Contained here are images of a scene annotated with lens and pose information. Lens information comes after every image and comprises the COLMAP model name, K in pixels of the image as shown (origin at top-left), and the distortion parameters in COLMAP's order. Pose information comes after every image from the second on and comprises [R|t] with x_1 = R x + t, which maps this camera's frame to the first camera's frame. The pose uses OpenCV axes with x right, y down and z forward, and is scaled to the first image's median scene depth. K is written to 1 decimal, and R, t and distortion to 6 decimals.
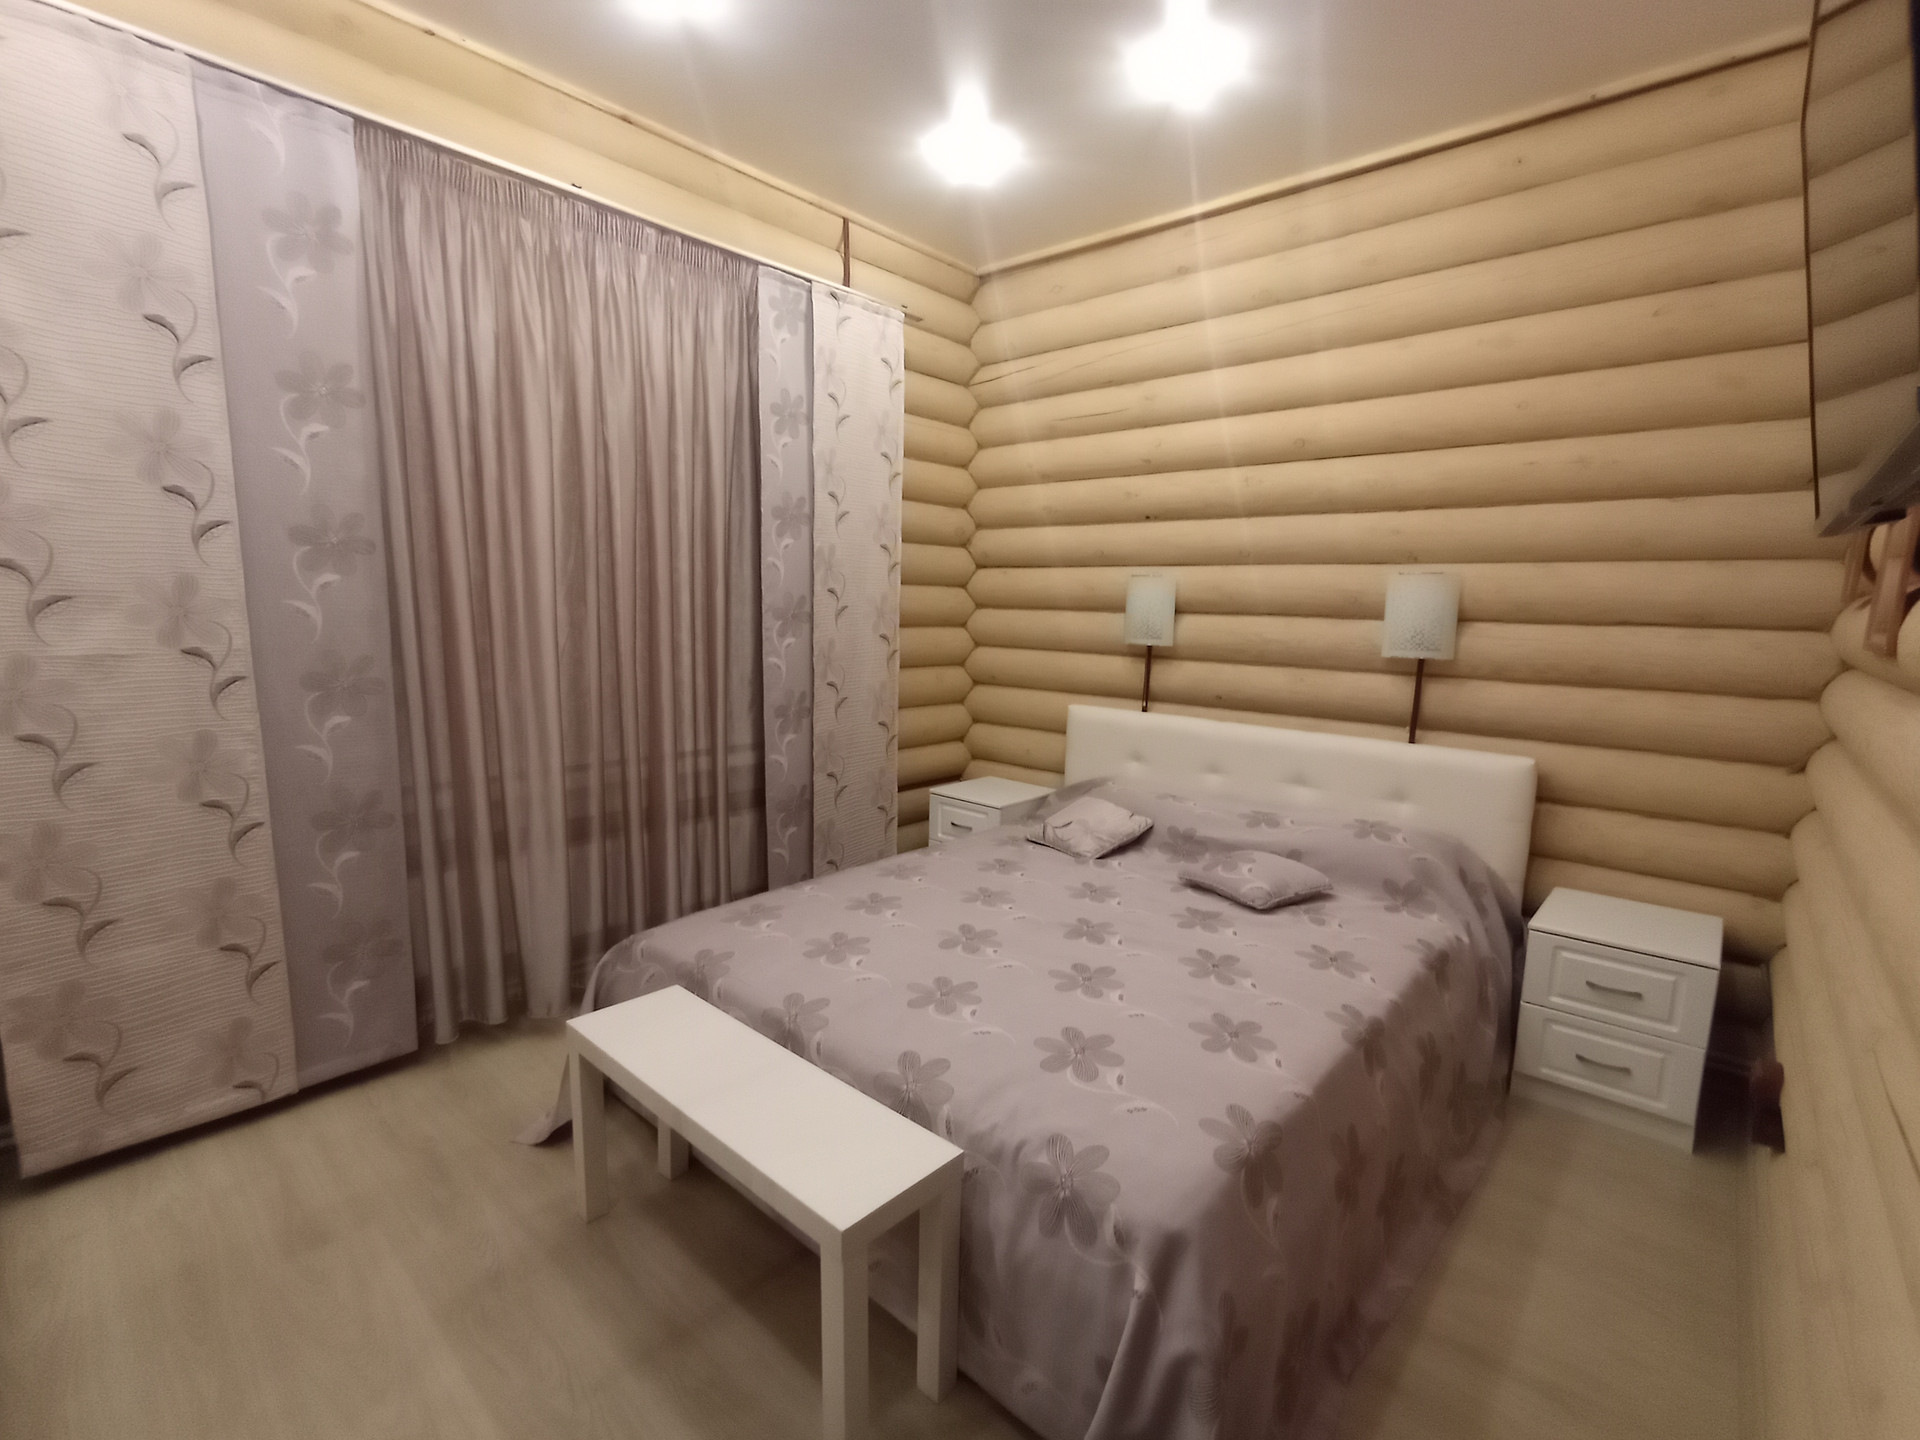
lens RADIAL K [[874.3, 0, 971.8], [0, 874.3, 739.2], [0, 0, 1]] dist [-0.039358, 0.023133]
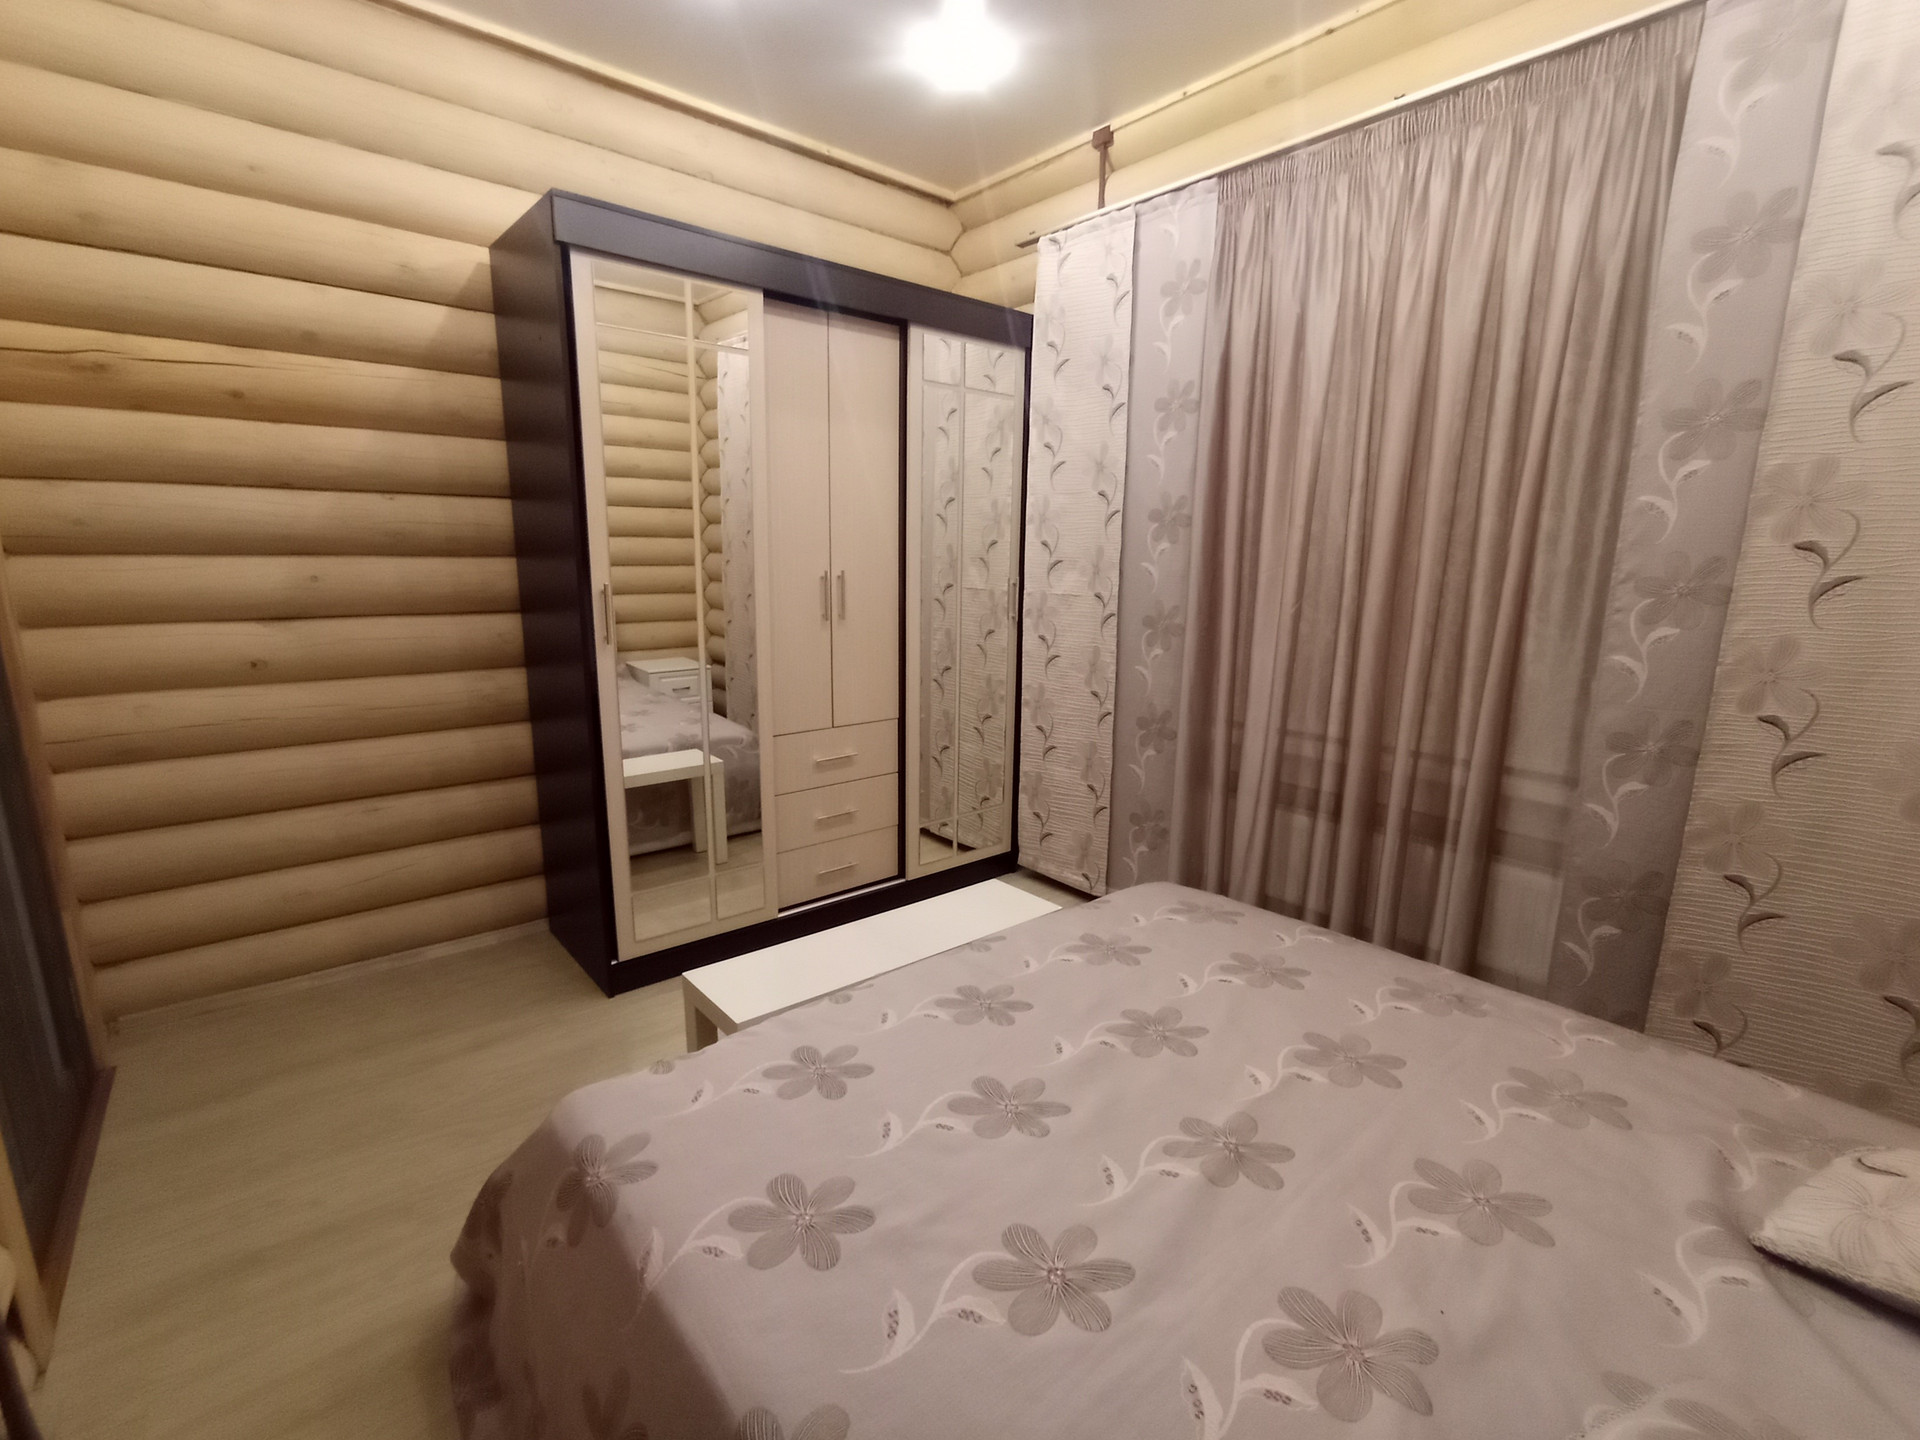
lens RADIAL K [[874.3, 0, 971.8], [0, 874.3, 739.2], [0, 0, 1]] dist [-0.039358, 0.023133]
pose [[-0.125501, 0.178999, -0.975812, 0.634342], [-0.171022, 0.964961, 0.199004, -0.108878], [0.977241, 0.191861, -0.090491, 0.838280]]
